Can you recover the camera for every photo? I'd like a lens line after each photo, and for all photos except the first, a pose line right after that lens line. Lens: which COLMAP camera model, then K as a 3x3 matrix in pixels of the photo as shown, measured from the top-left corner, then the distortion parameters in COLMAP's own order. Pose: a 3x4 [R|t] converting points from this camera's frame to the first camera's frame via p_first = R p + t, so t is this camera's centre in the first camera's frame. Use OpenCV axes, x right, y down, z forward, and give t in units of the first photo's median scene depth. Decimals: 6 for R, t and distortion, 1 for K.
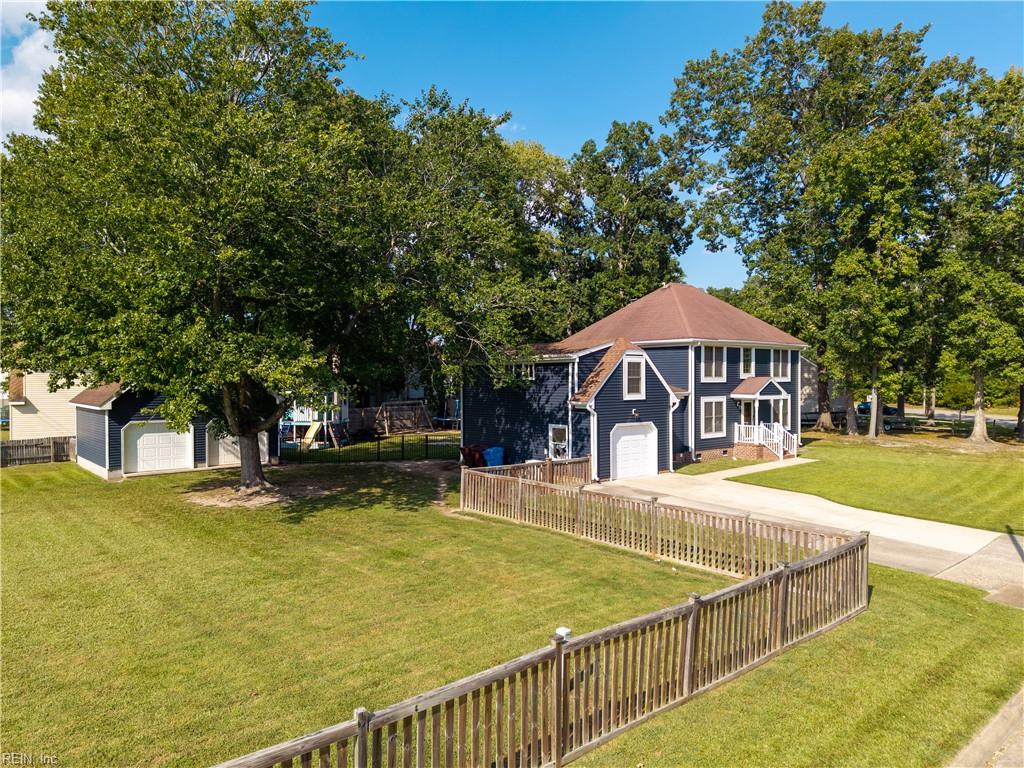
lens RADIAL K [[689.7, 0, 507.9], [0, 689.7, 386.6], [0, 0, 1]] dist [0.027012, -0.022861]
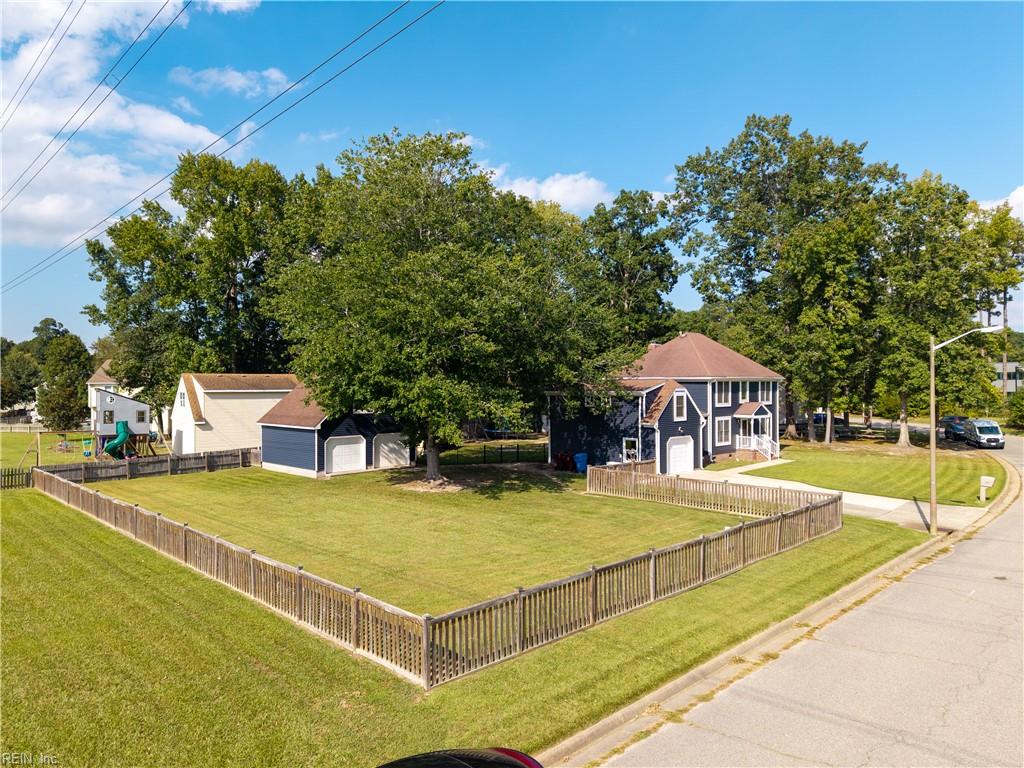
lens RADIAL K [[690.4, 0, 512.3], [0, 690.4, 385.5], [0, 0, 1]] dist [0.038806, -0.027682]
pose [[0.997207, -0.001098, 0.074681, -0.236522], [0.001839, 0.999950, -0.009862, -0.035310], [-0.074666, 0.009972, 0.997159, -0.383658]]
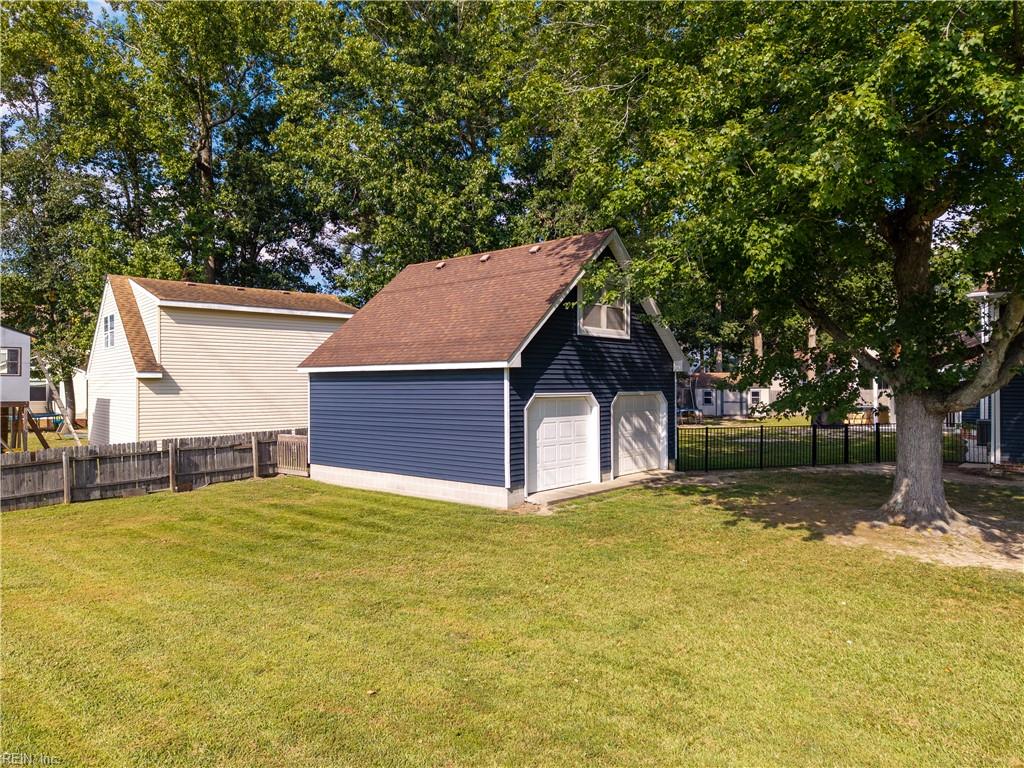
lens RADIAL K [[690.4, 0, 512.3], [0, 690.4, 385.5], [0, 0, 1]] dist [0.038806, -0.027682]
pose [[0.989006, -0.001189, 0.147871, -0.543251], [0.002984, 0.999924, -0.011922, 0.043317], [-0.147846, 0.012233, 0.988935, 0.429206]]
